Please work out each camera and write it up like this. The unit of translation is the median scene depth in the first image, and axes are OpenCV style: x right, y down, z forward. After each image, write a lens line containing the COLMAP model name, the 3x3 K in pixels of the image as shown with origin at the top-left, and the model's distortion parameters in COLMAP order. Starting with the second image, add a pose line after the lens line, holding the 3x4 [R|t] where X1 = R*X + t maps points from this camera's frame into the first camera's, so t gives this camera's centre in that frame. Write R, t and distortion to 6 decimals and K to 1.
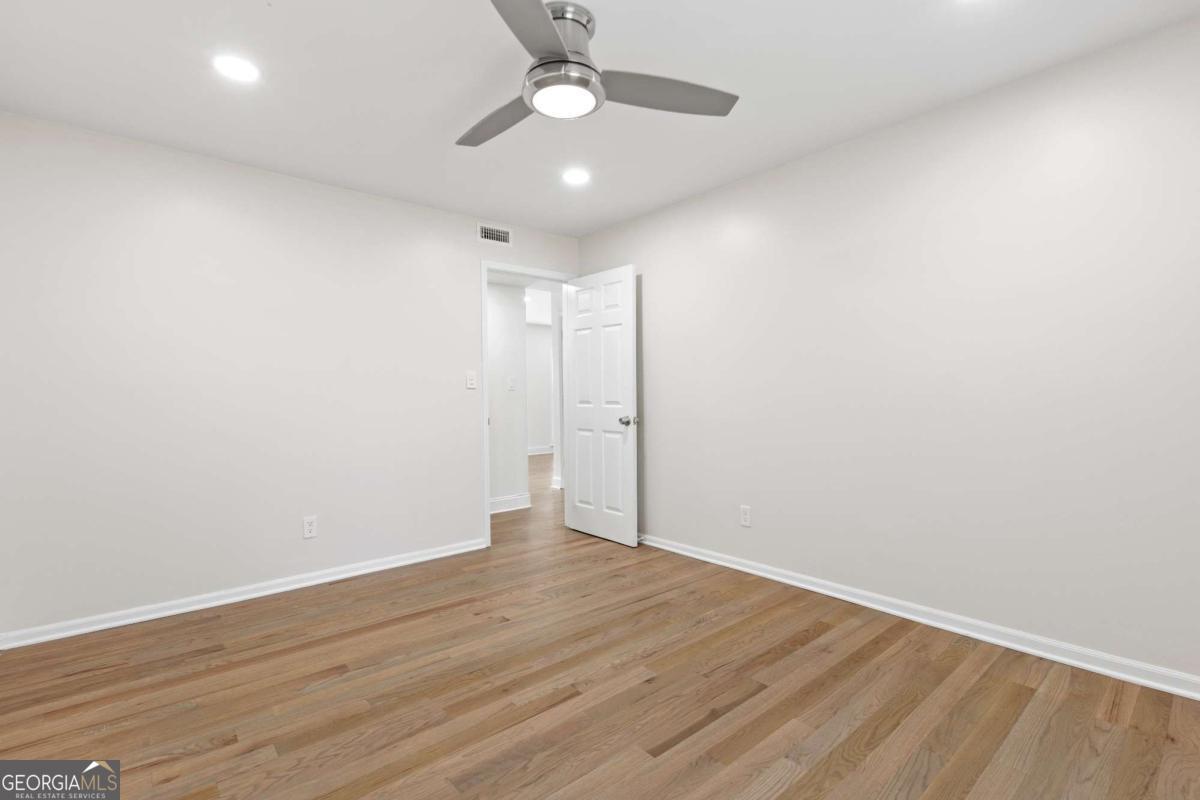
lens RADIAL K [[536.3, 0, 598.5], [0, 536.3, 399.5], [0, 0, 1]] dist [0.008639, 0.003415]
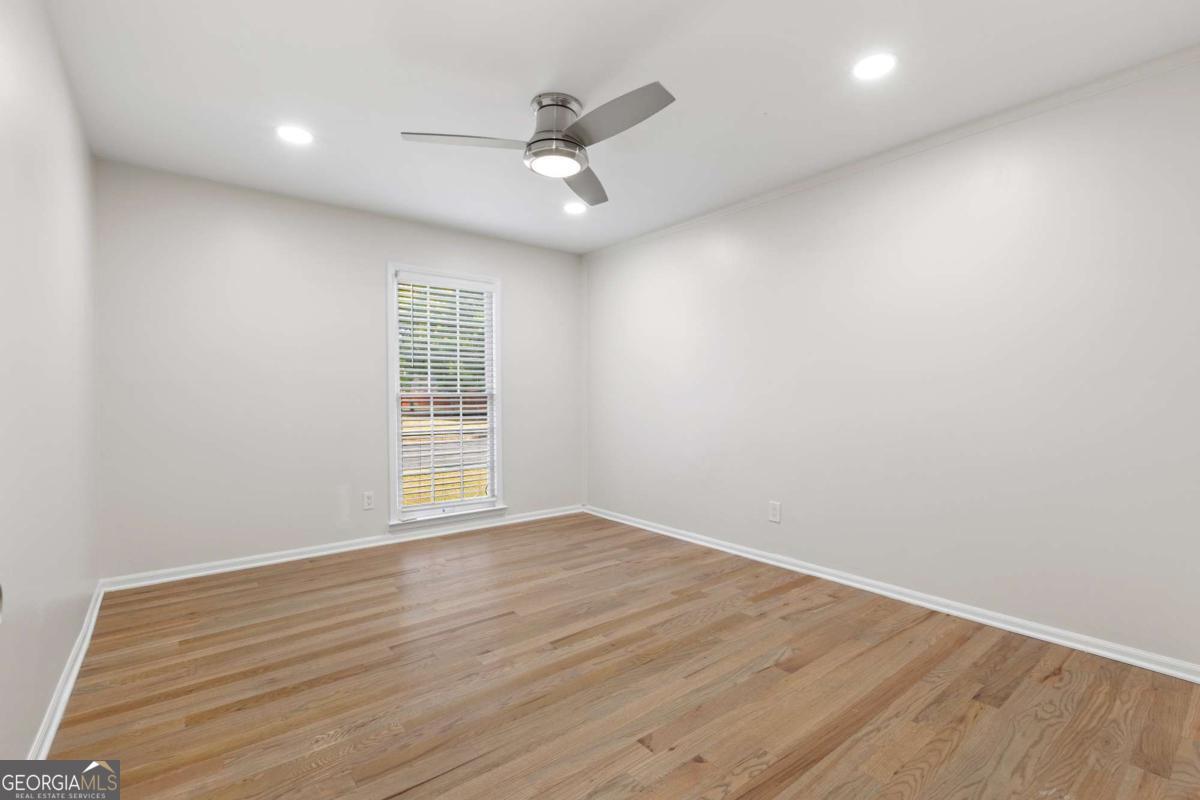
lens RADIAL K [[536.3, 0, 601.3], [0, 536.3, 395.6], [0, 0, 1]] dist [0.008639, 0.003415]
pose [[-0.999140, 0.016484, 0.038035, -0.186271], [0.016850, 0.999815, 0.009323, -0.013921], [-0.037875, 0.009956, -0.999233, 2.013490]]
